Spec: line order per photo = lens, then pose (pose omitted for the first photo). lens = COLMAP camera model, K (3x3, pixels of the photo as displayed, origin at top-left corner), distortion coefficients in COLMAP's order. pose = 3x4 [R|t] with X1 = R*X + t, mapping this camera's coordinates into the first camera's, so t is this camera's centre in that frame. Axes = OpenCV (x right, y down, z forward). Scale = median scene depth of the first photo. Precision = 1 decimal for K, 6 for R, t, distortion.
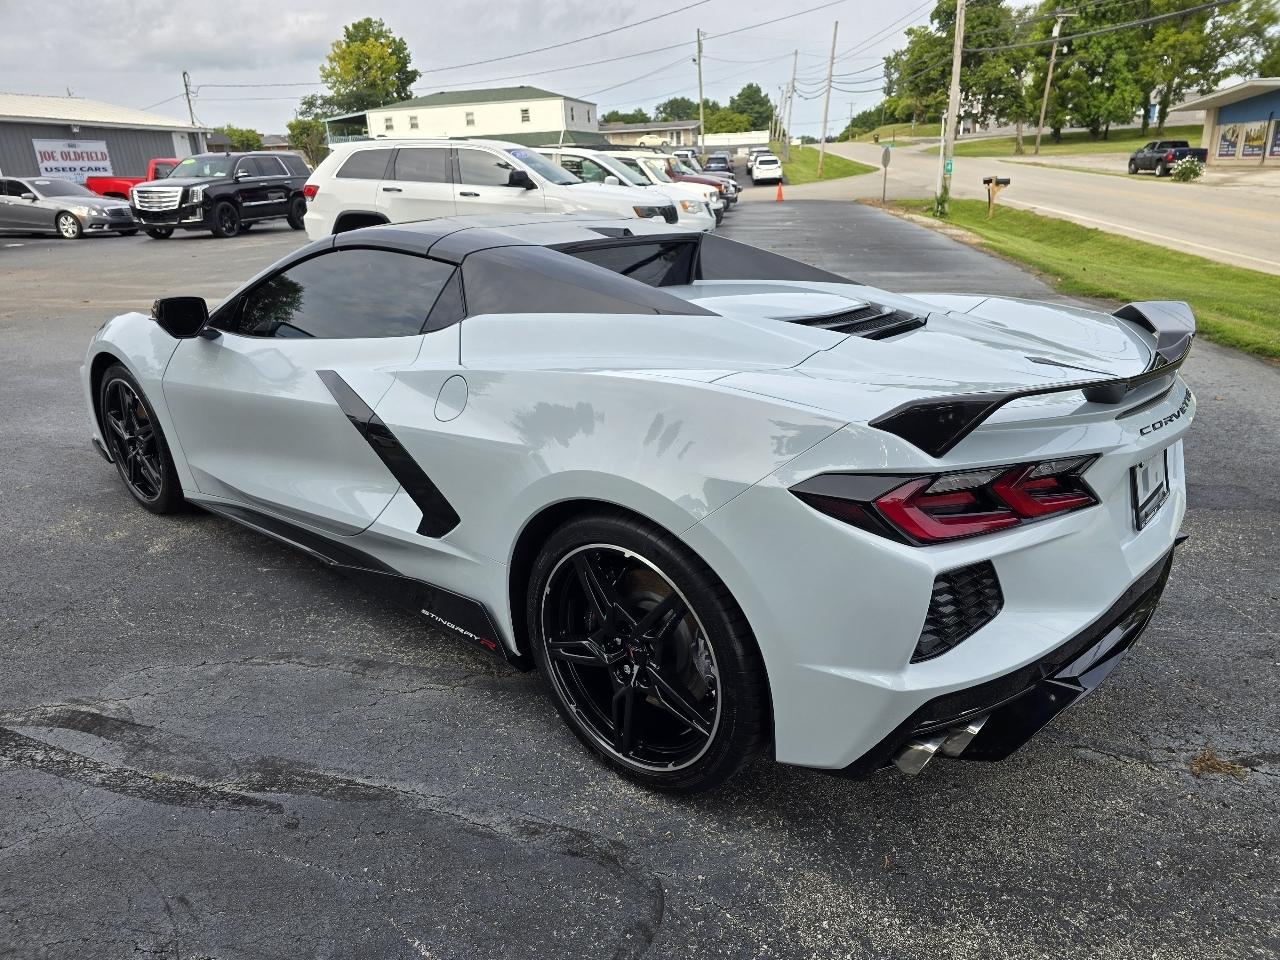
lens RADIAL K [[865.4, 0, 649.7], [0, 865.4, 493.1], [0, 0, 1]] dist [0.055592, -0.045915]
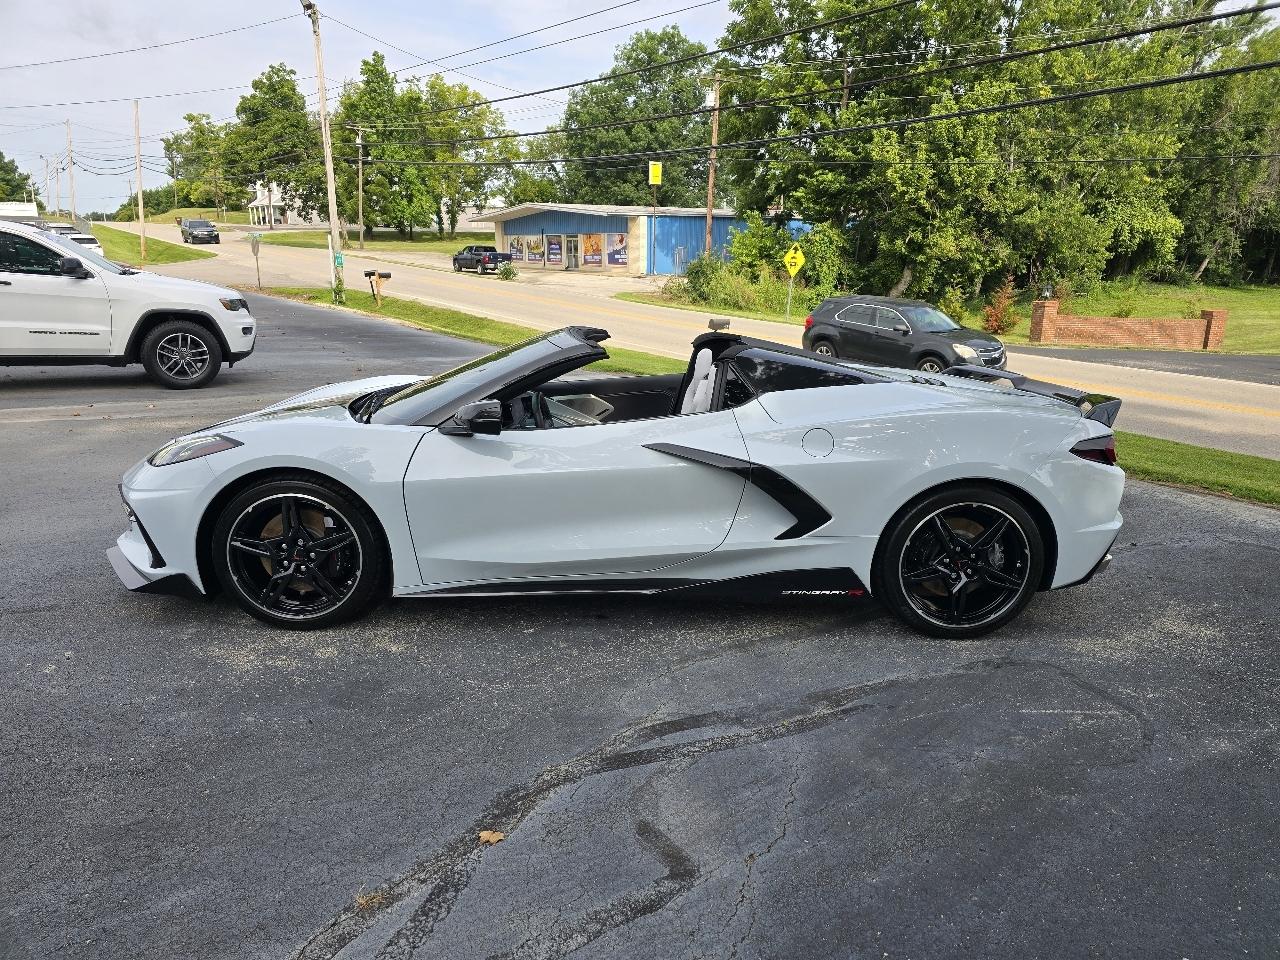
lens RADIAL K [[865.4, 0, 659.6], [0, 865.4, 472.5], [0, 0, 1]] dist [0.055592, -0.045915]
pose [[0.727490, -0.126252, 0.674402, -0.187645], [0.201636, 0.978861, -0.034259, -0.007377], [-0.655821, 0.160907, 0.737569, 0.004327]]
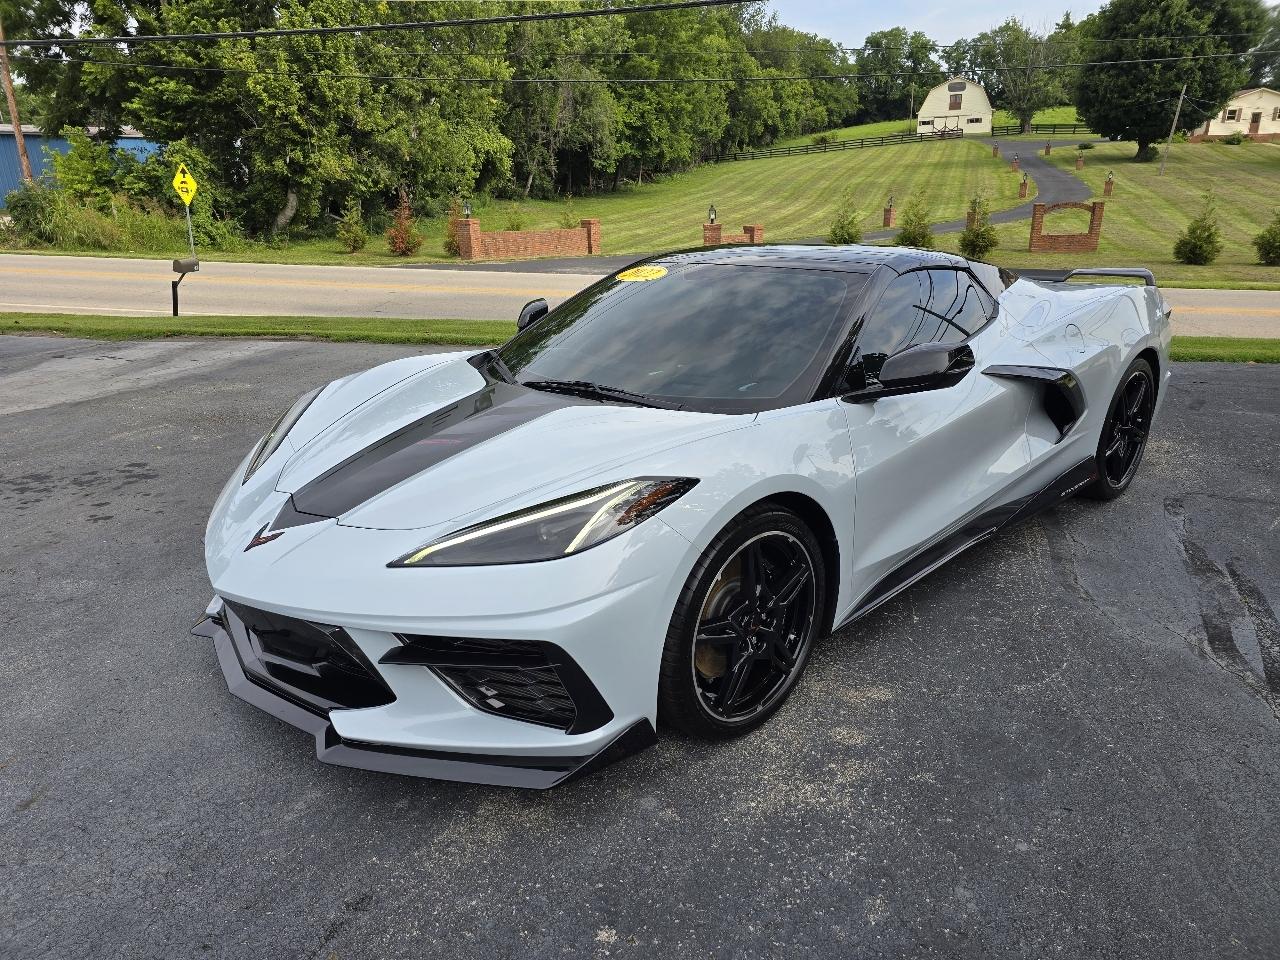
lens RADIAL K [[865.4, 0, 636.4], [0, 865.4, 469.6], [0, 0, 1]] dist [0.055592, -0.045915]
pose [[0.104523, -0.290773, 0.951066, -0.234554], [0.359489, 0.902689, 0.236474, -0.068912], [-0.927277, 0.317181, 0.198882, 0.185240]]
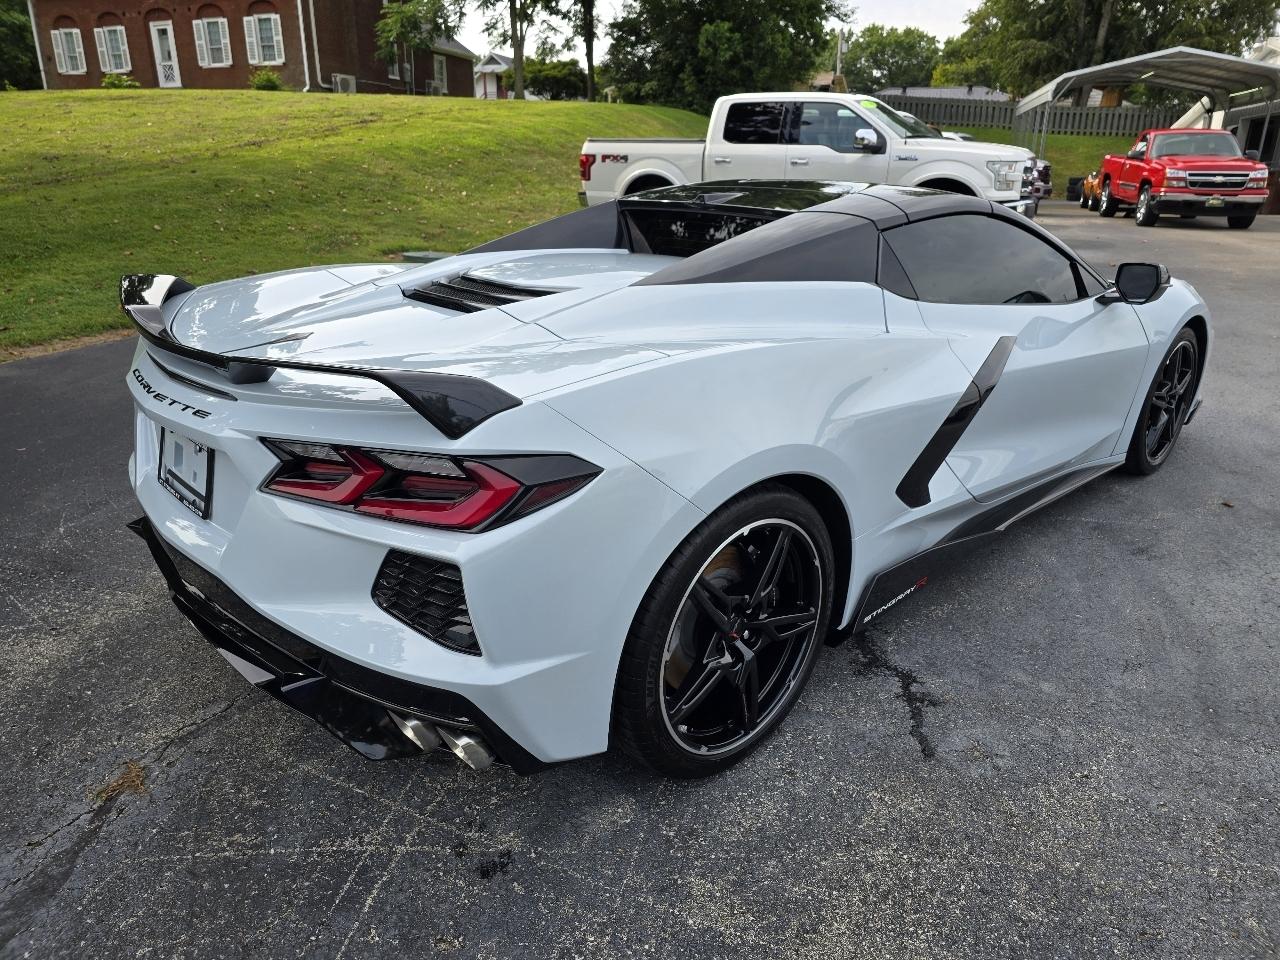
lens RADIAL K [[865.4, 0, 656.1], [0, 865.4, 474.3], [0, 0, 1]] dist [0.055592, -0.045915]
pose [[-0.108336, 0.358919, -0.927060, 0.157674], [-0.347549, 0.860028, 0.373581, -0.060346], [0.931382, 0.362671, 0.031570, 0.164021]]
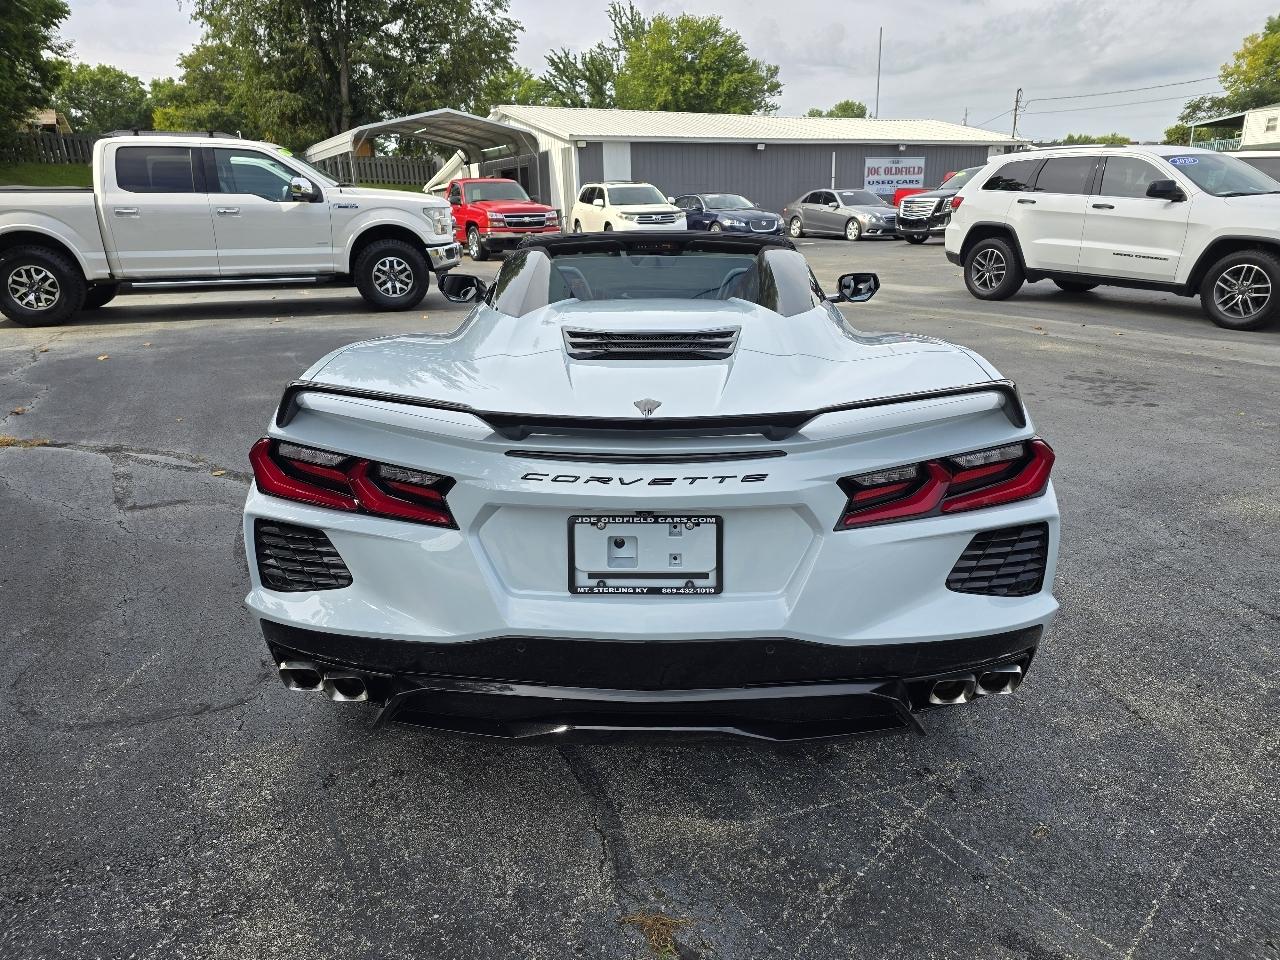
lens RADIAL K [[865.4, 0, 642.6], [0, 865.4, 478.4], [0, 0, 1]] dist [0.055592, -0.045915]
pose [[0.623844, 0.249360, -0.740701, 0.134140], [-0.267212, 0.958674, 0.097687, -0.019282], [0.734450, 0.136983, 0.664694, 0.048013]]
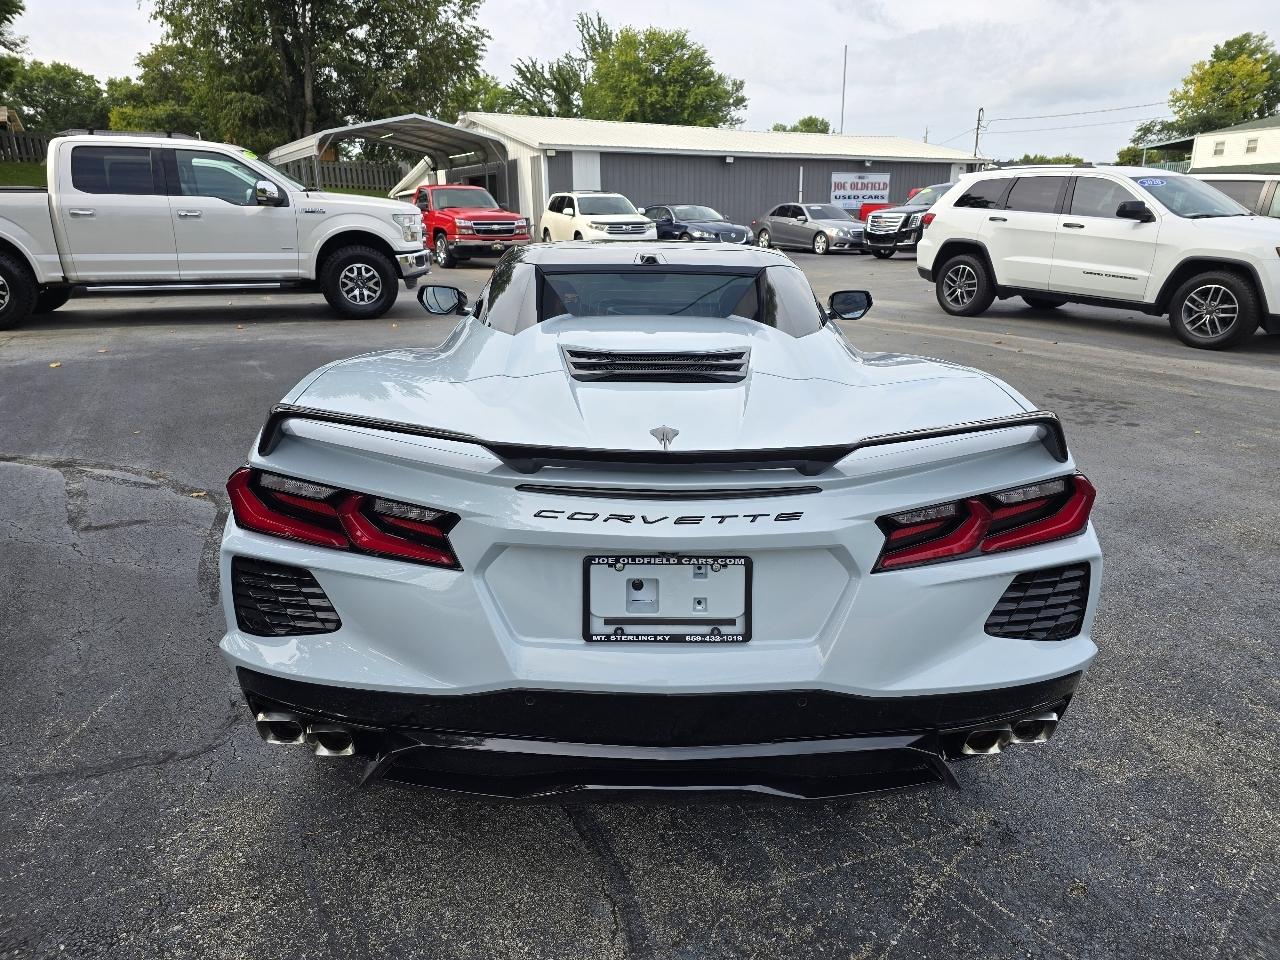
lens RADIAL K [[865.4, 0, 642.9], [0, 865.4, 474.9], [0, 0, 1]] dist [0.055592, -0.045915]
pose [[0.653036, 0.242593, -0.717421, 0.123902], [-0.275917, 0.958411, 0.072928, -0.019745], [0.705276, 0.150324, 0.692812, 0.048393]]
